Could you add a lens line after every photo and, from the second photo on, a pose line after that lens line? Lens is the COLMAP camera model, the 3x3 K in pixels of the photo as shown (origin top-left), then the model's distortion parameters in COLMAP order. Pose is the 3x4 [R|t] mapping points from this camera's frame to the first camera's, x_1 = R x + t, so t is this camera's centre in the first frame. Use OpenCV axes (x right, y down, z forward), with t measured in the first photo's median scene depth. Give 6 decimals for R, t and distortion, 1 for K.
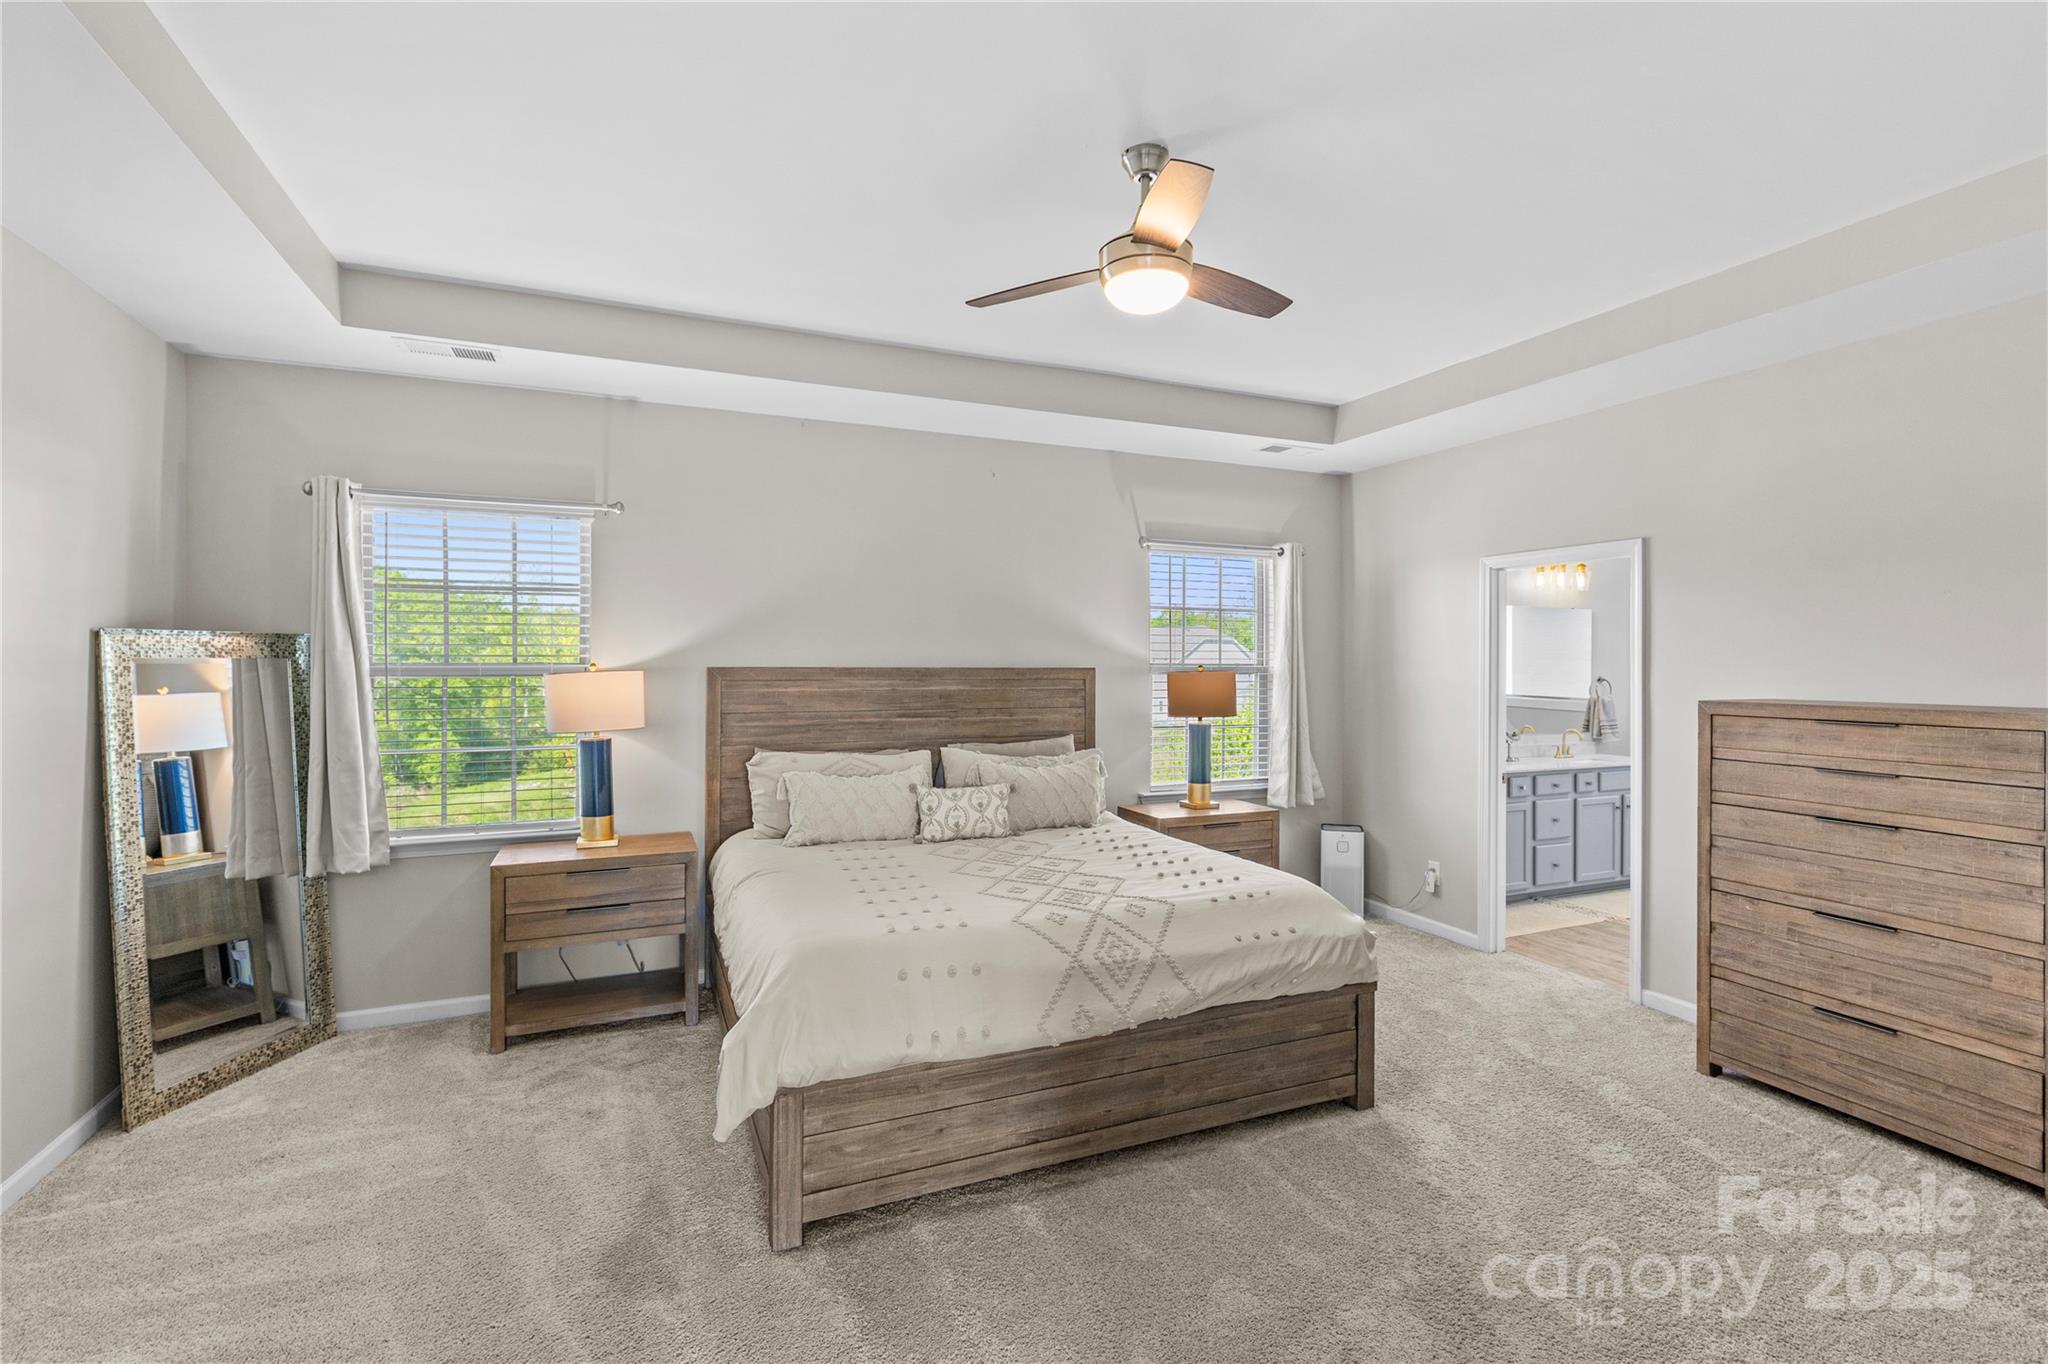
lens RADIAL K [[925.8, 0, 1038.2], [0, 925.8, 679.5], [0, 0, 1]] dist [-0.001761, -0.000748]
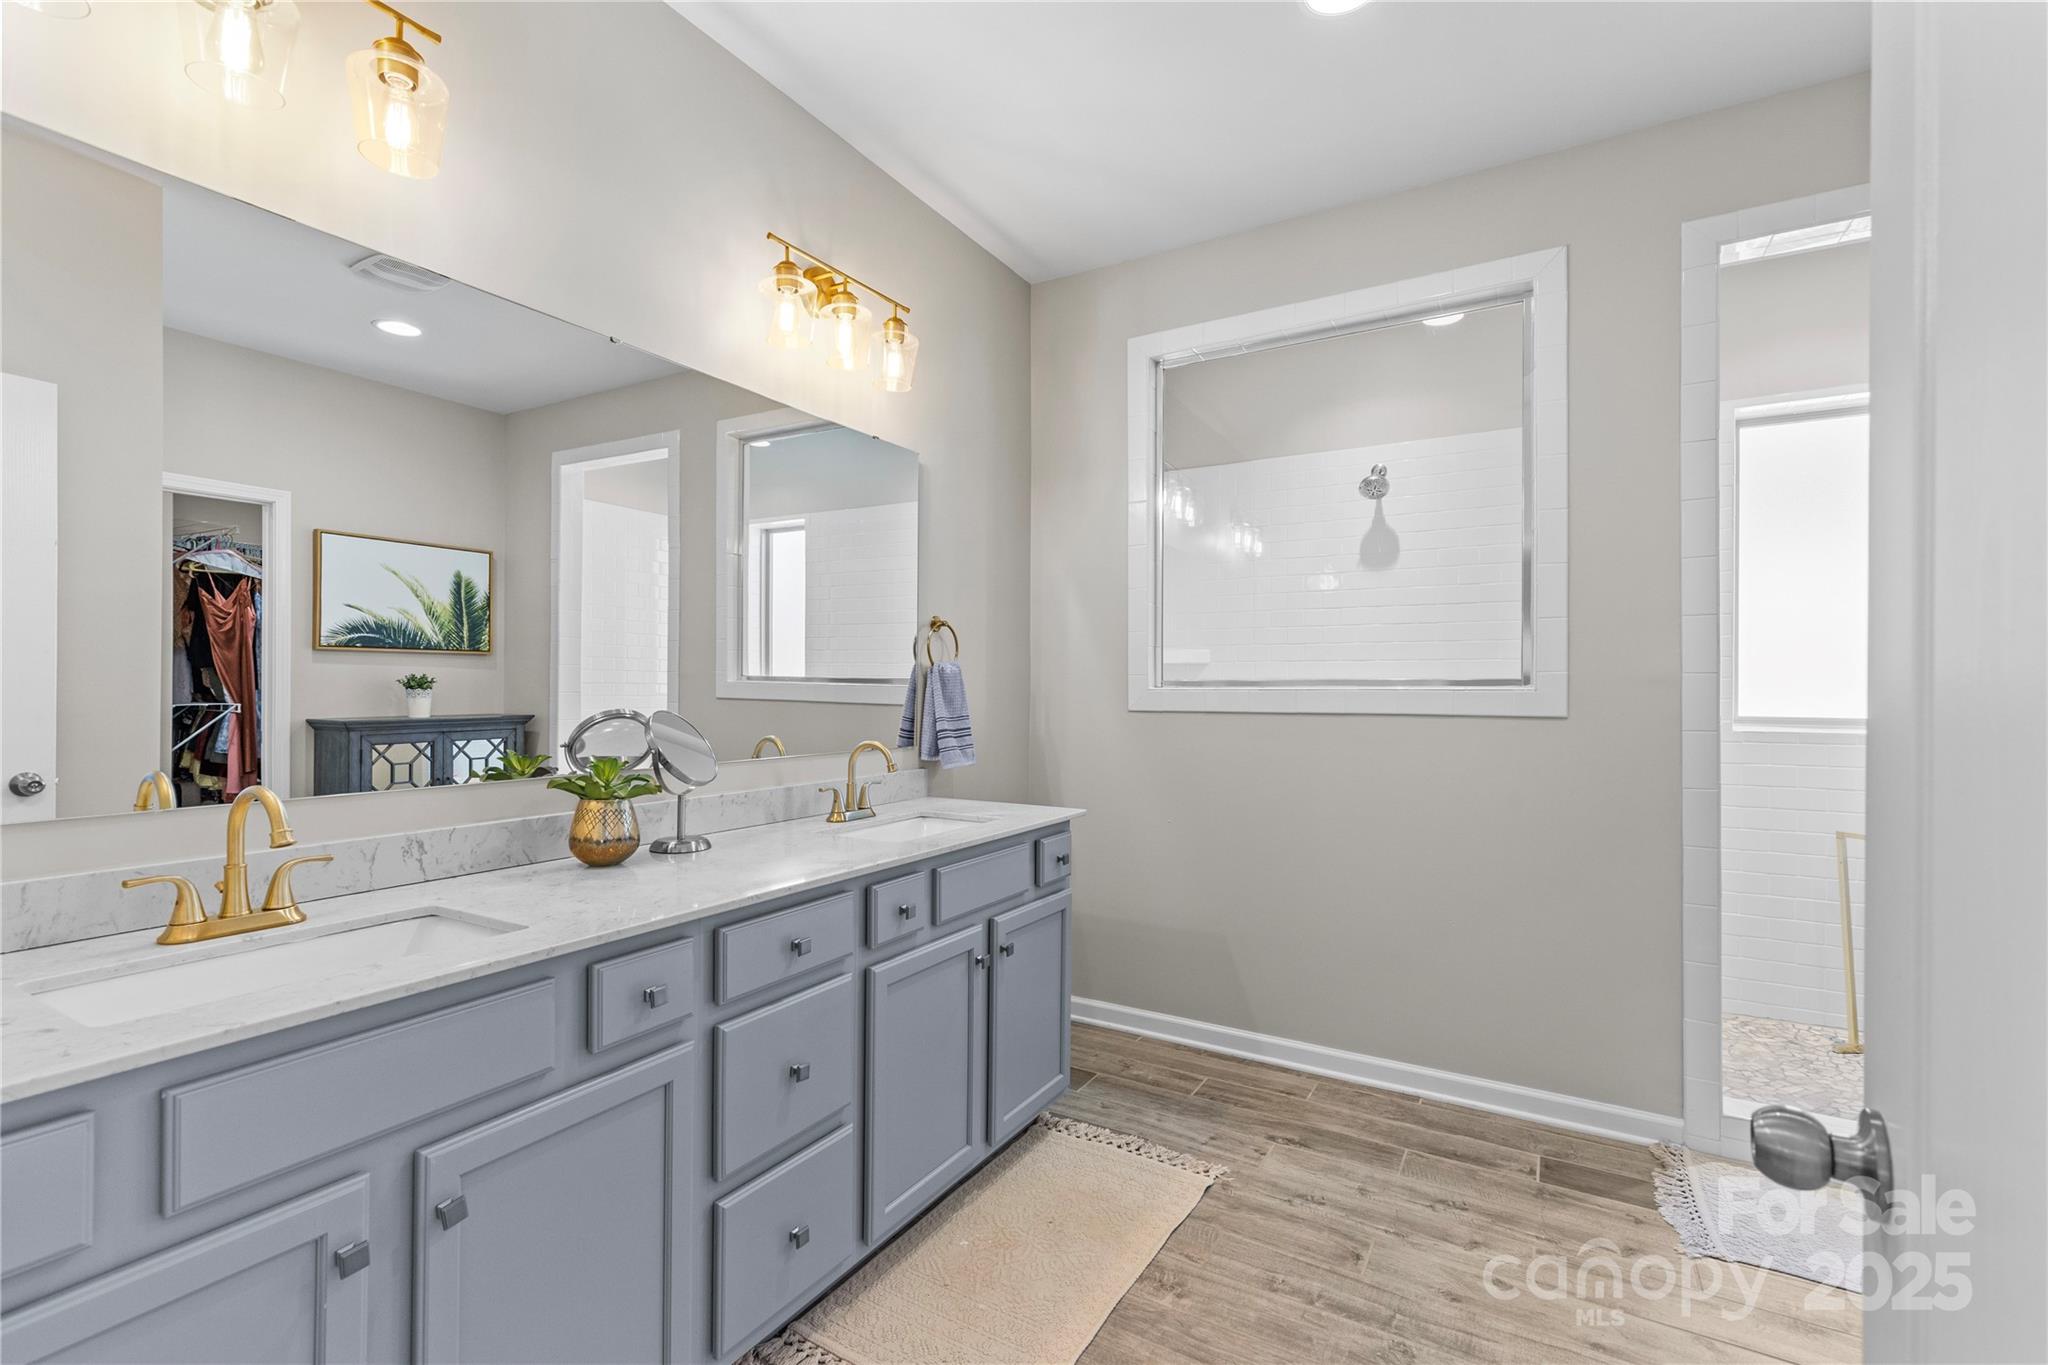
lens RADIAL K [[925.8, 0, 1020.7], [0, 925.8, 685.9], [0, 0, 1]] dist [-0.001761, -0.000748]
pose [[0.801729, 0.009844, 0.597606, 0.438069], [-0.001629, 0.999897, -0.014284, 0.040056], [-0.597685, 0.010478, 0.801663, 0.723866]]
